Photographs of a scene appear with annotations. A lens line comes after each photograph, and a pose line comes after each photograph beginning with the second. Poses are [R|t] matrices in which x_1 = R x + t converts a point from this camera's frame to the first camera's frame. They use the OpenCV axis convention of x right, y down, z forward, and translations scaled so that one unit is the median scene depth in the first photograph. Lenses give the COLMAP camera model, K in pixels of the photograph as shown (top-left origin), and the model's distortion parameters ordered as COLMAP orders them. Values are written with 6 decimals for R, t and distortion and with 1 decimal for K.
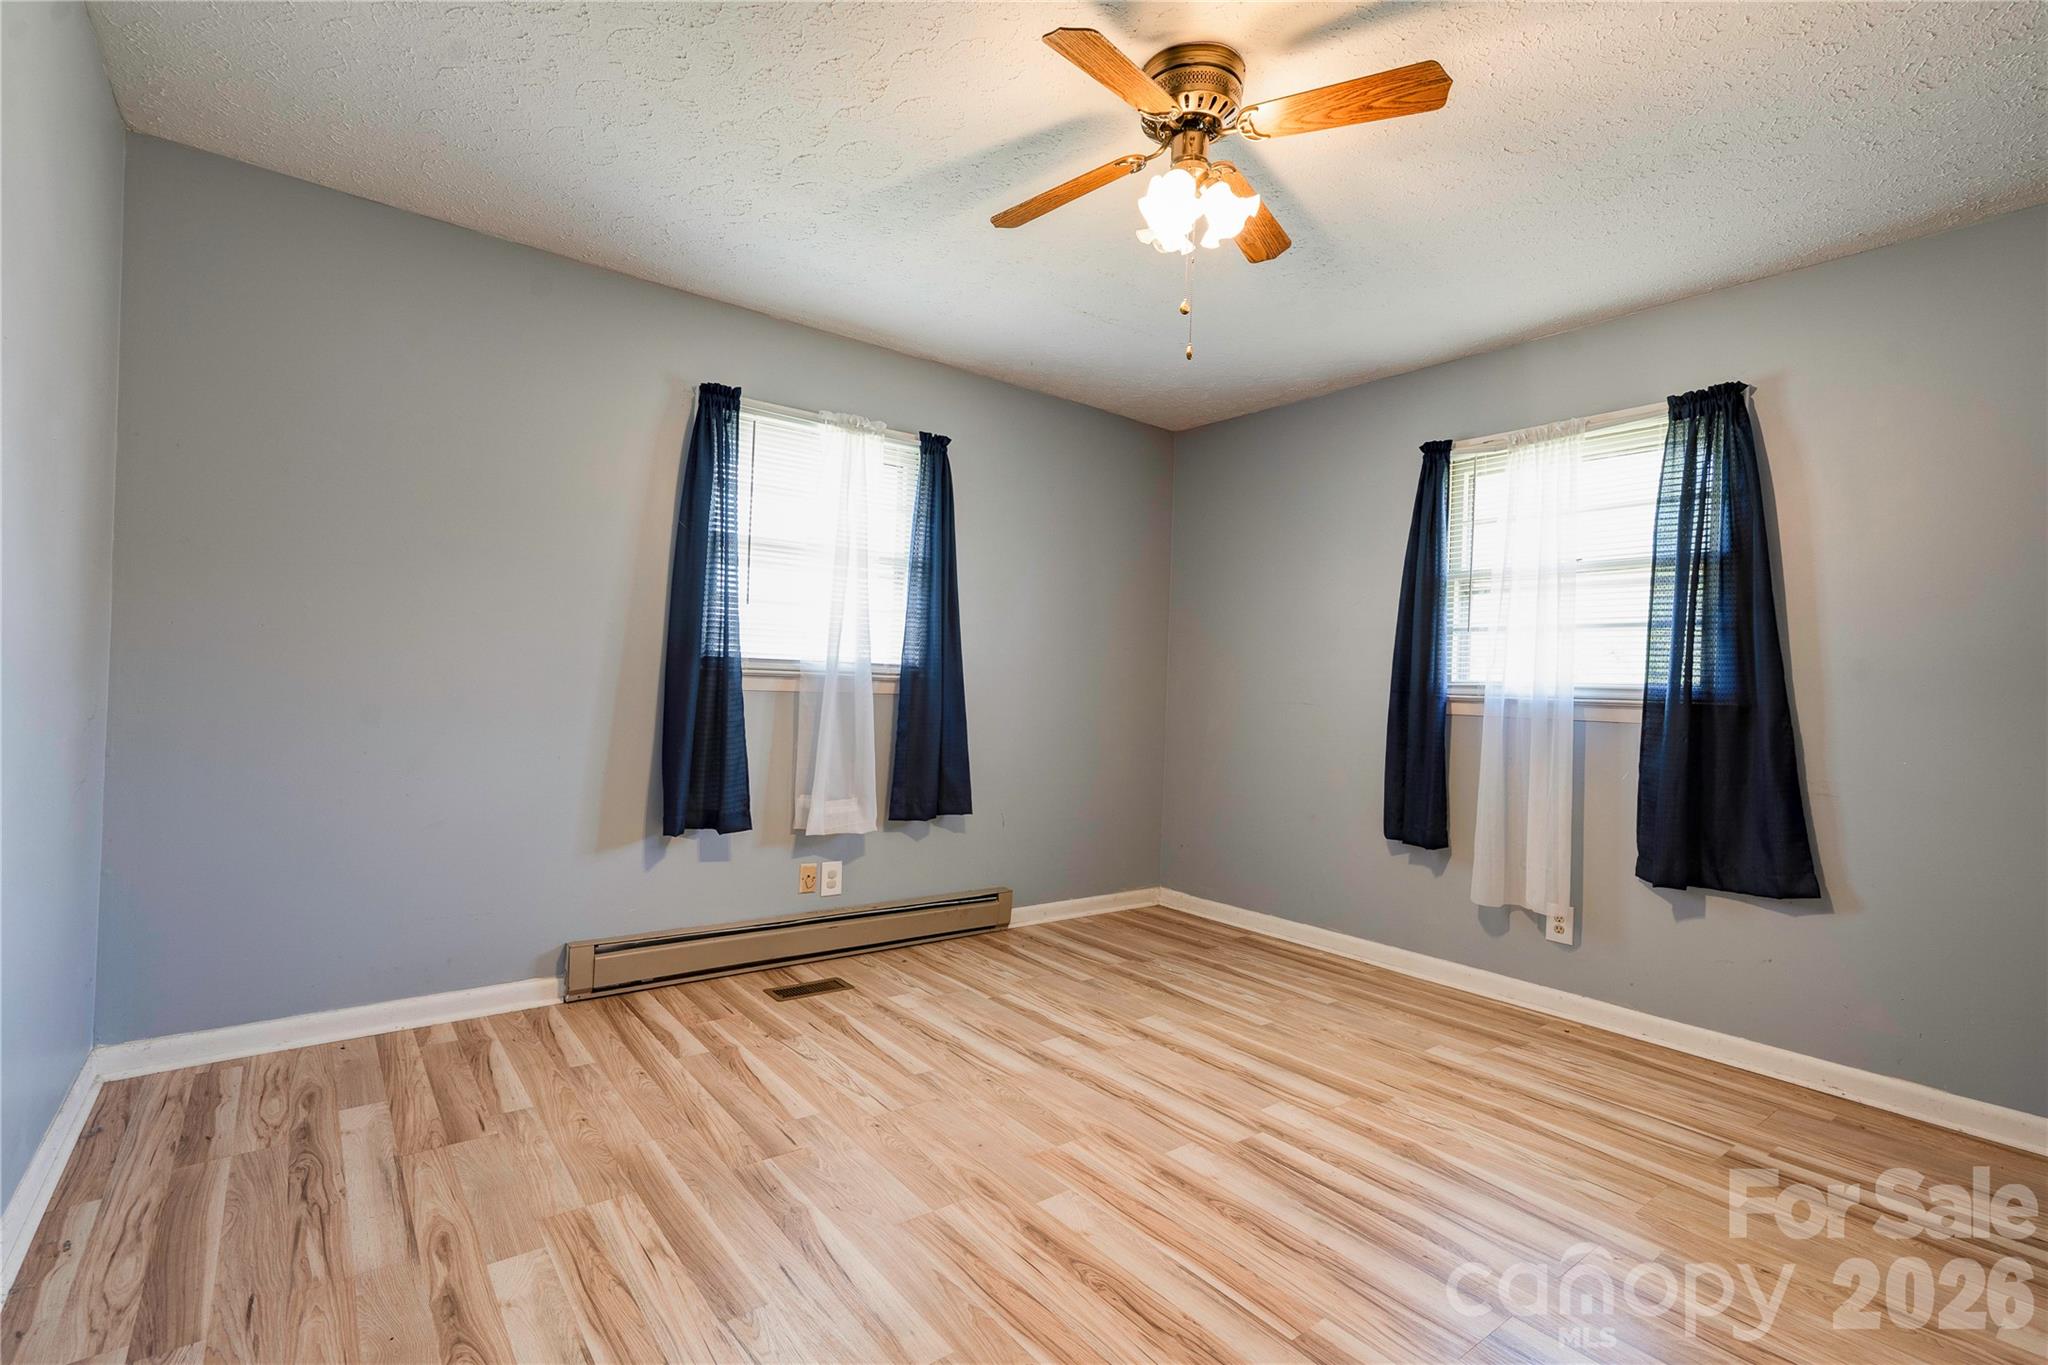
lens RADIAL K [[943.5, 0, 1010.7], [0, 943.5, 675.3], [0, 0, 1]] dist [-0.012940, 0.016008]
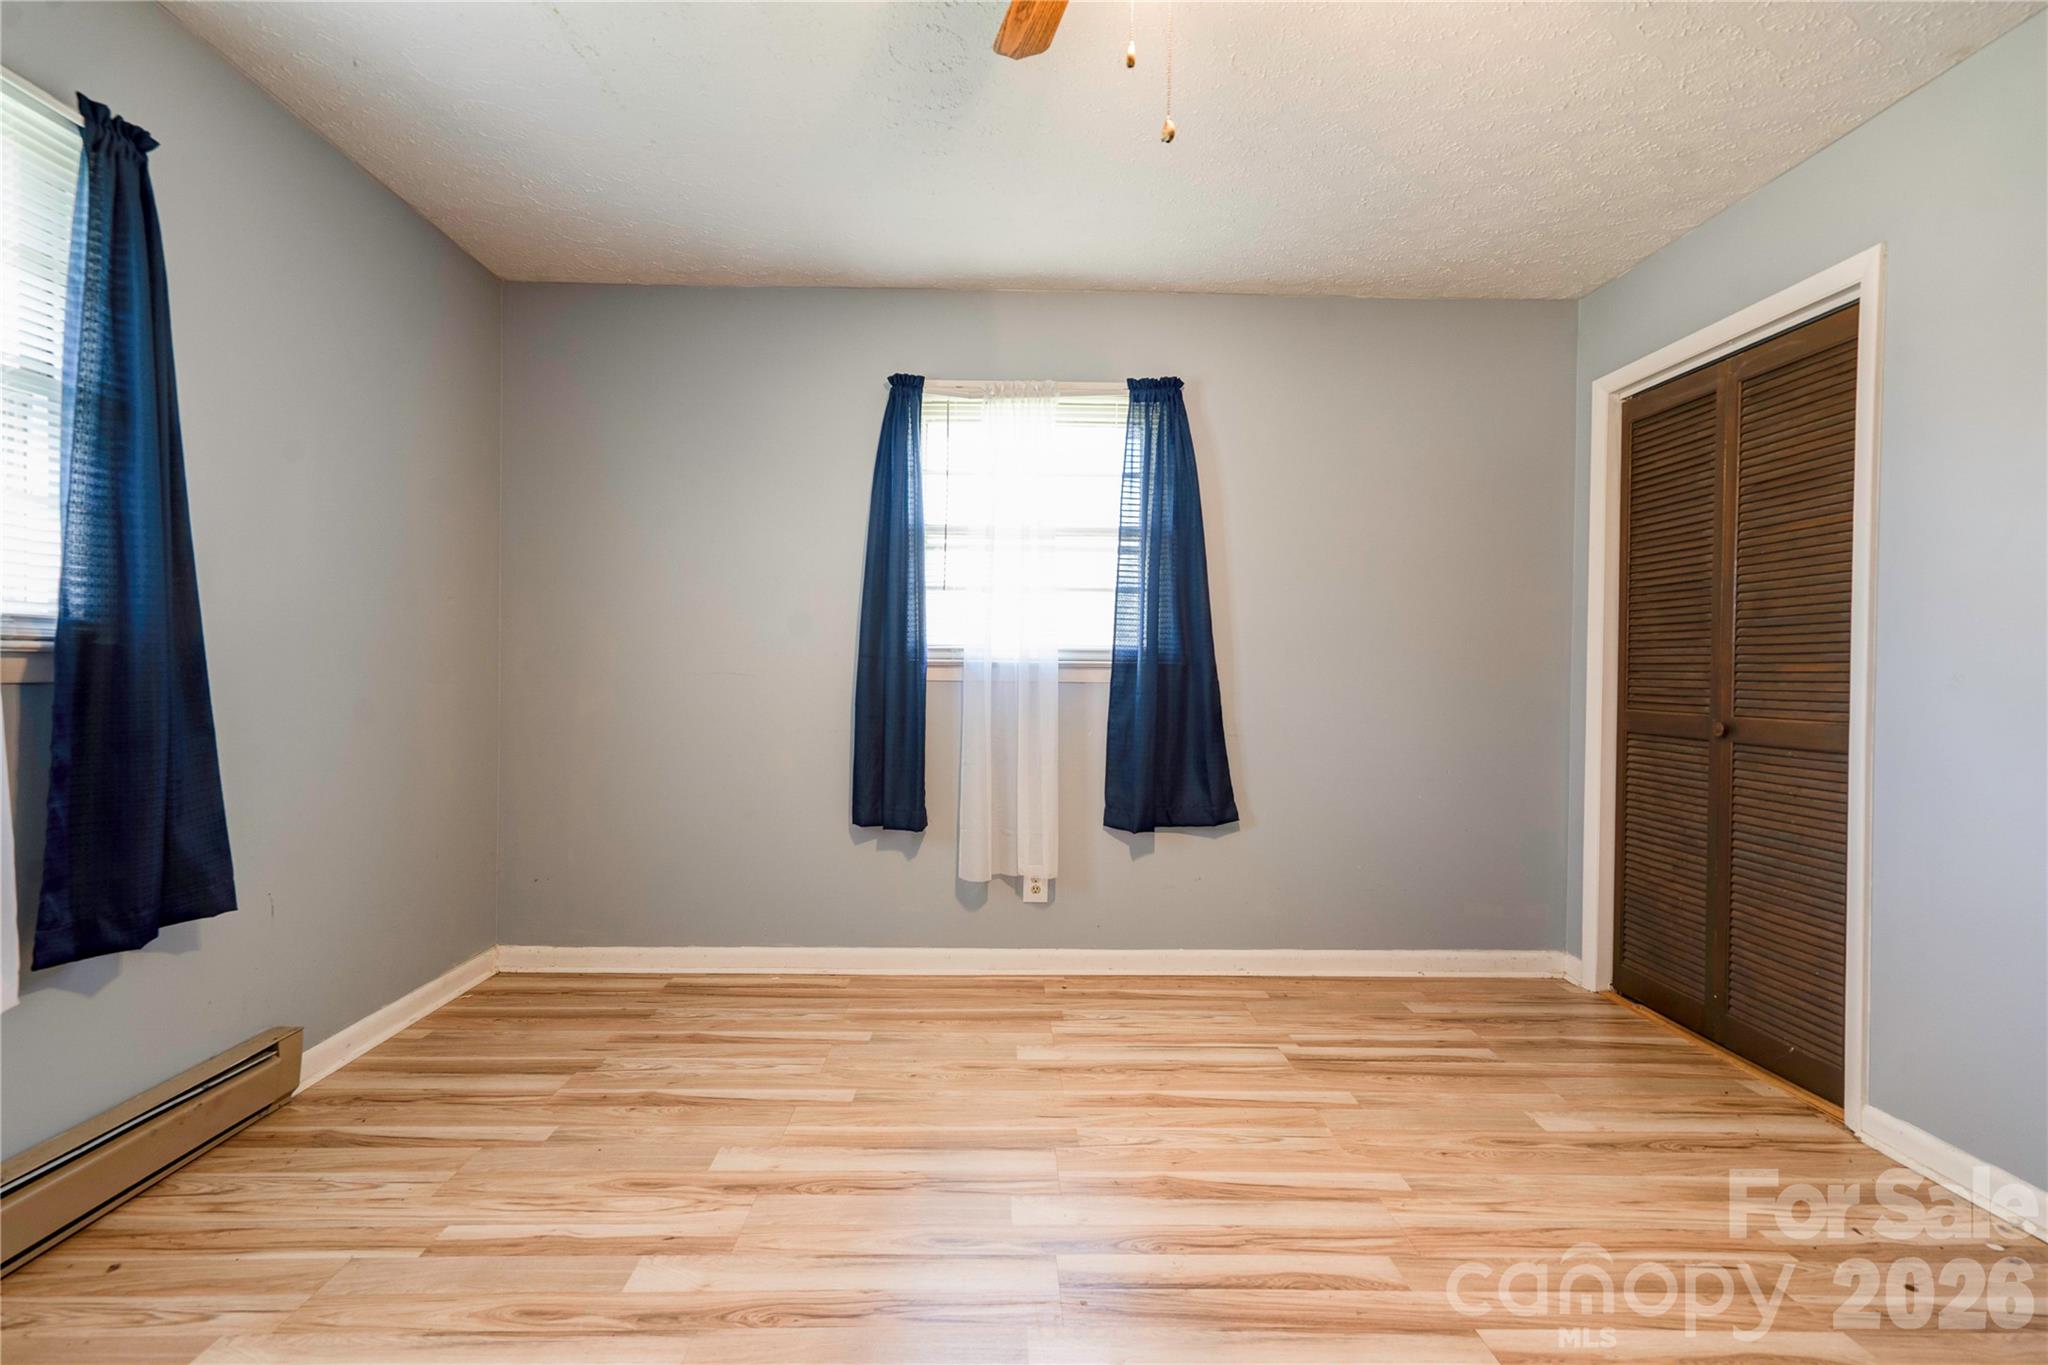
lens RADIAL K [[943.5, 0, 1010.7], [0, 943.5, 675.3], [0, 0, 1]] dist [-0.012940, 0.016008]
pose [[0.590704, -0.034581, 0.806147, -0.258451], [0.000188, 0.999087, 0.042719, -0.003187], [-0.806888, -0.025083, 0.590171, 0.460445]]
